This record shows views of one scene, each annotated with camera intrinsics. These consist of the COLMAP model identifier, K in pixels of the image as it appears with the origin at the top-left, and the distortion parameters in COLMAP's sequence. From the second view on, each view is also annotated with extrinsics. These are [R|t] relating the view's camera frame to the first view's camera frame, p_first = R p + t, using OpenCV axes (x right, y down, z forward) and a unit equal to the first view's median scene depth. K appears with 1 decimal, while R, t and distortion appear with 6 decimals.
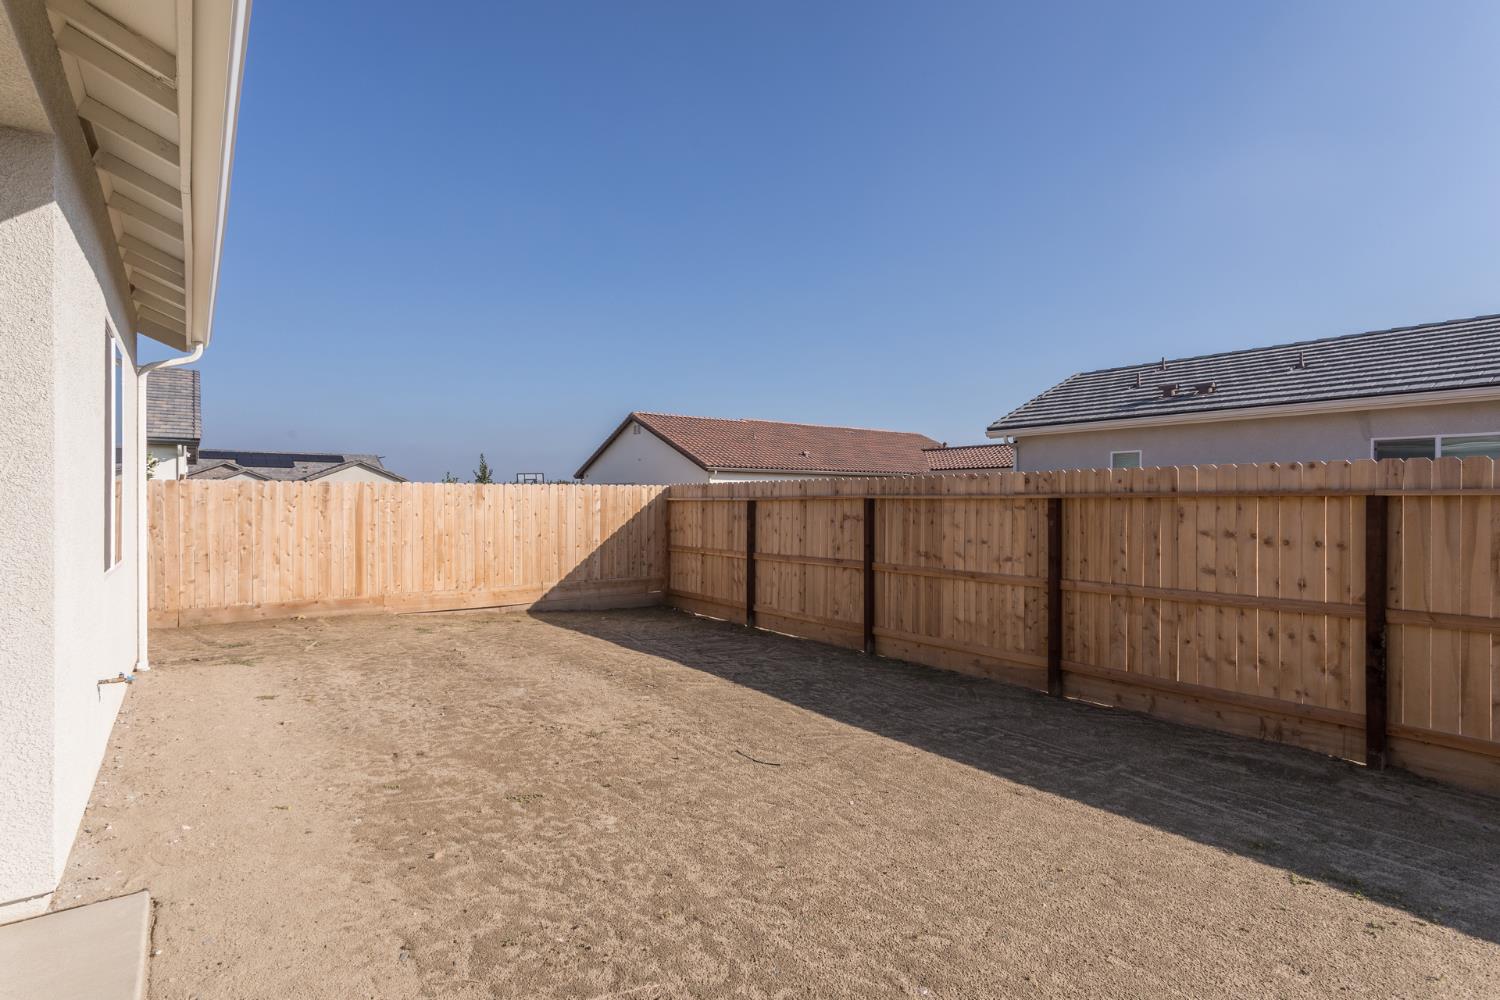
lens RADIAL K [[724.9, 0, 748.3], [0, 724.9, 500.5], [0, 0, 1]] dist [-0.000549, 0.000033]
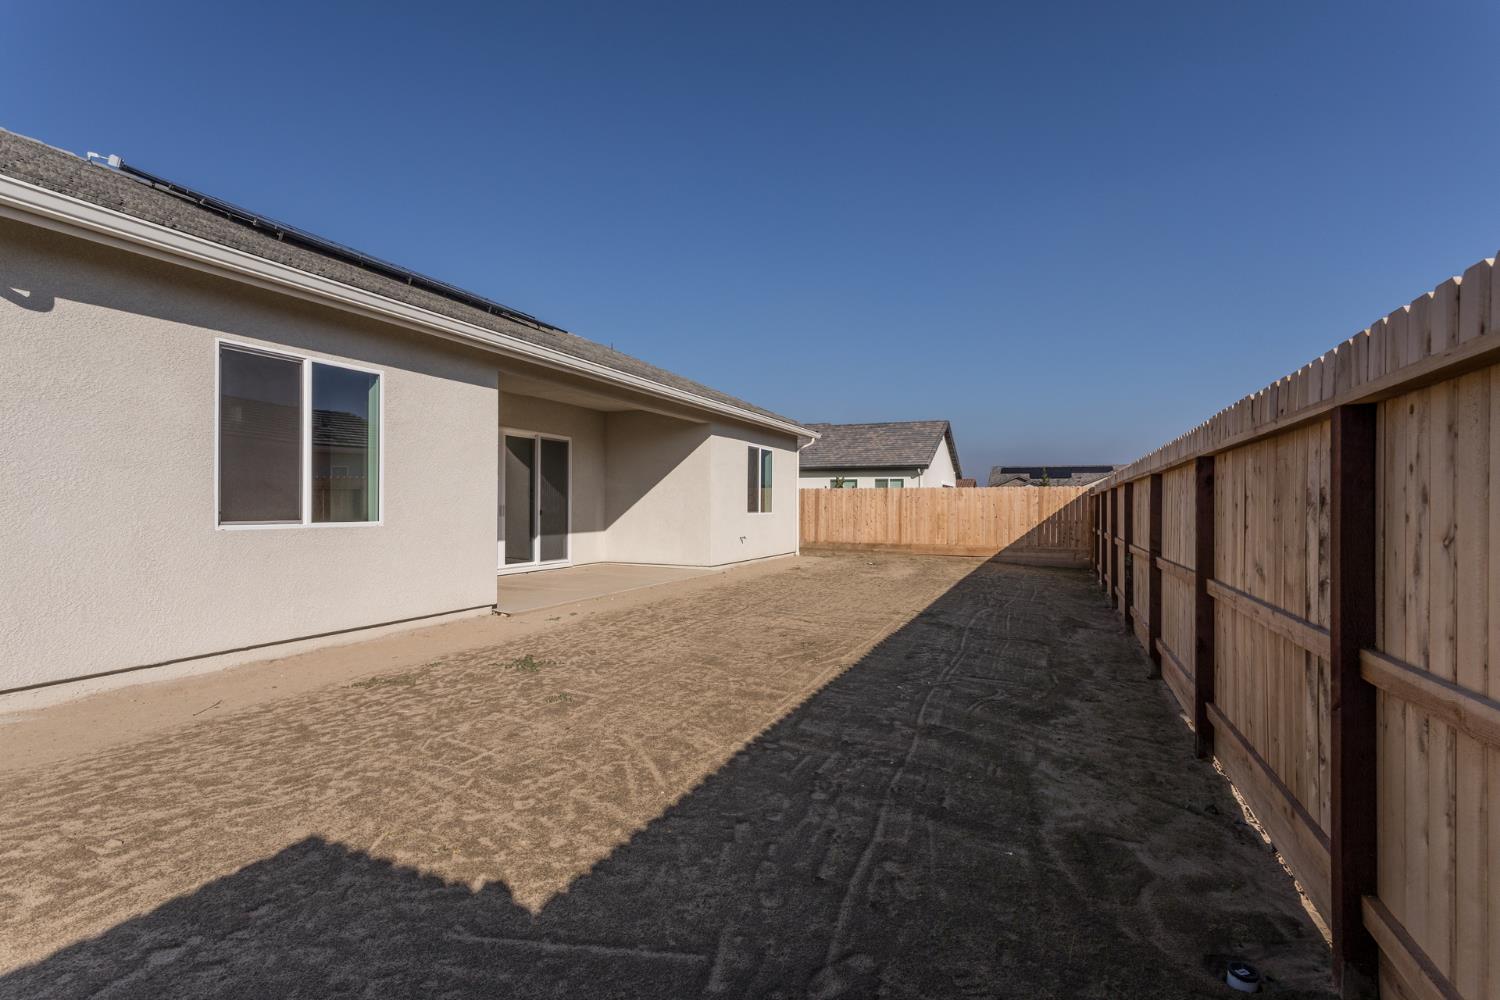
lens RADIAL K [[724.9, 0, 756.9], [0, 724.9, 503.5], [0, 0, 1]] dist [-0.000549, 0.000033]
pose [[0.497962, -0.004304, -0.867188, 0.877994], [-0.000872, 0.999985, -0.005464, 0.025013], [0.867198, 0.003477, 0.497951, -0.321947]]
